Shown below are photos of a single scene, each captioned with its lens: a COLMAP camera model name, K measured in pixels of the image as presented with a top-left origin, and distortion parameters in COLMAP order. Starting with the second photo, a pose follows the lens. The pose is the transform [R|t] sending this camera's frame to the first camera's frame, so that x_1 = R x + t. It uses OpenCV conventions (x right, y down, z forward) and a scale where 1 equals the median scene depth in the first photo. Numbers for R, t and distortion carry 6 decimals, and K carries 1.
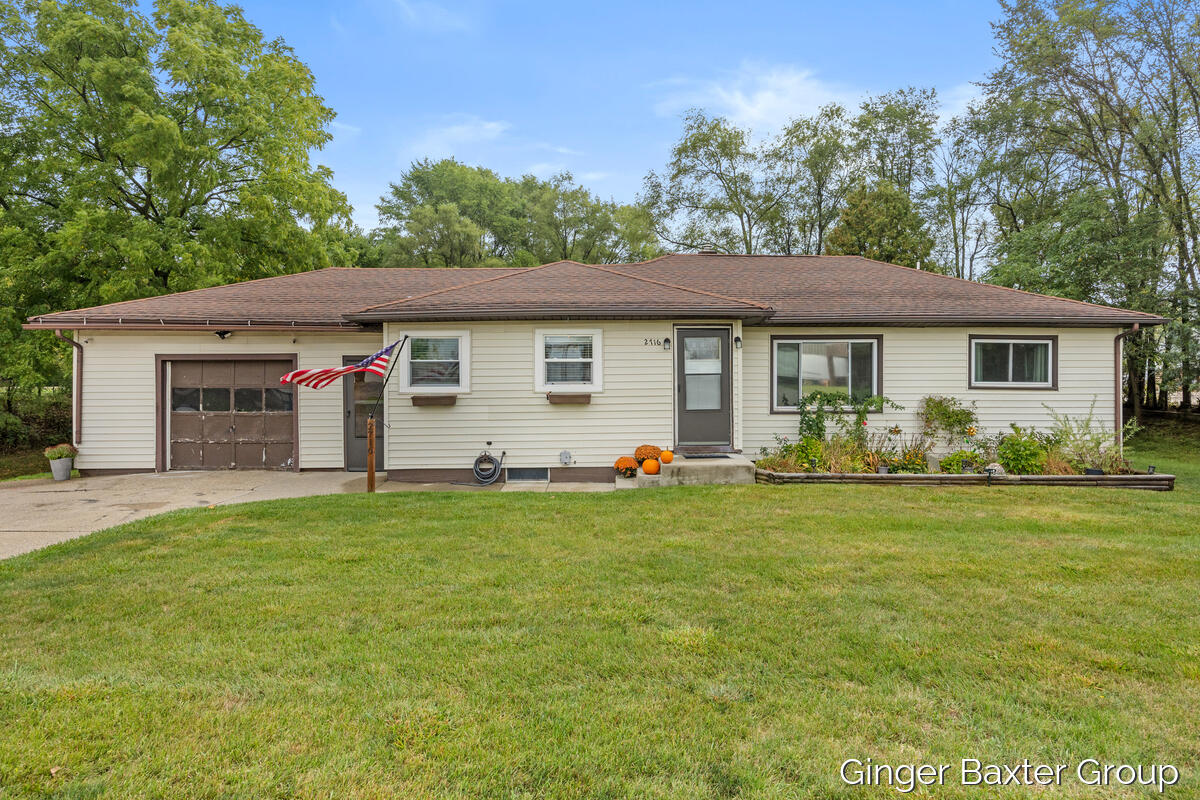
lens RADIAL K [[713.7, 0, 600.0], [0, 713.7, 403.5], [0, 0, 1]] dist [-0.002458, -0.000095]
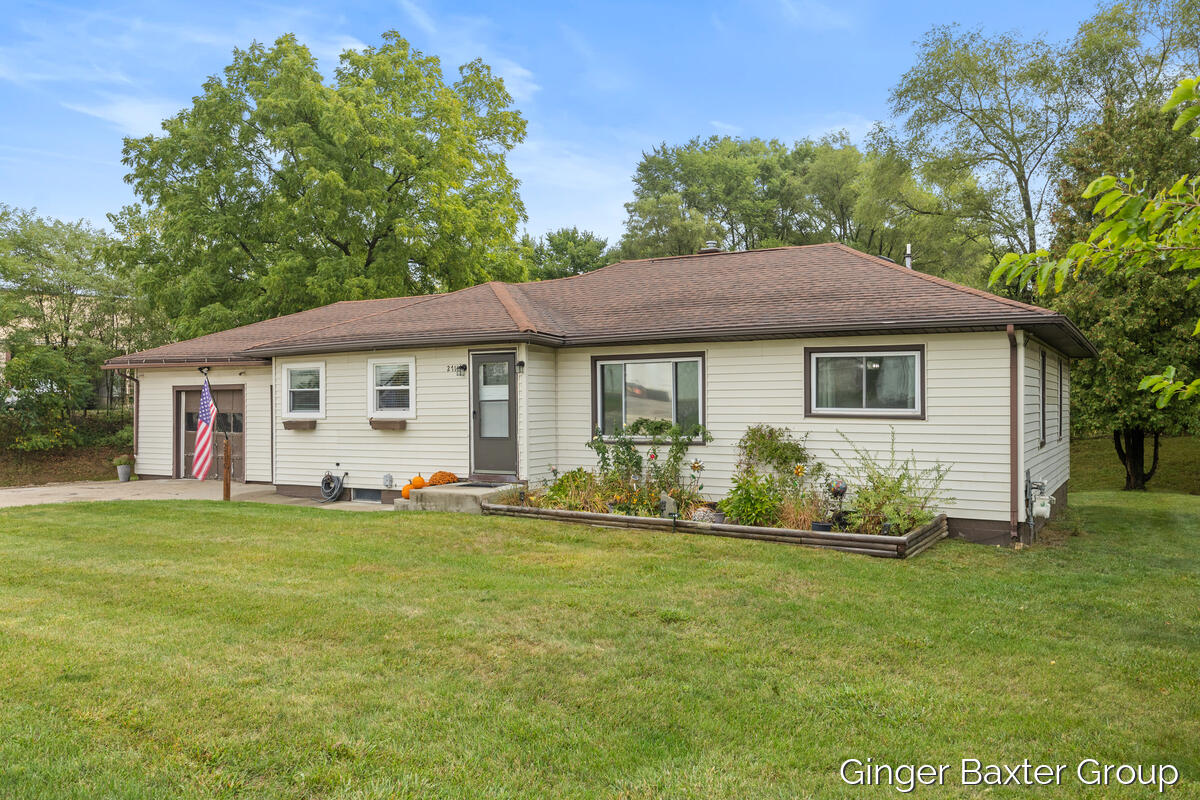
lens RADIAL K [[944.4, 0, 599.8], [0, 944.4, 397.5], [0, 0, 1]] dist [0.016465, 0.002253]
pose [[0.831500, -0.005326, -0.555500, 0.976336], [-0.010940, 0.999603, -0.025961, -0.013313], [0.555417, 0.027664, 0.831111, 0.014001]]
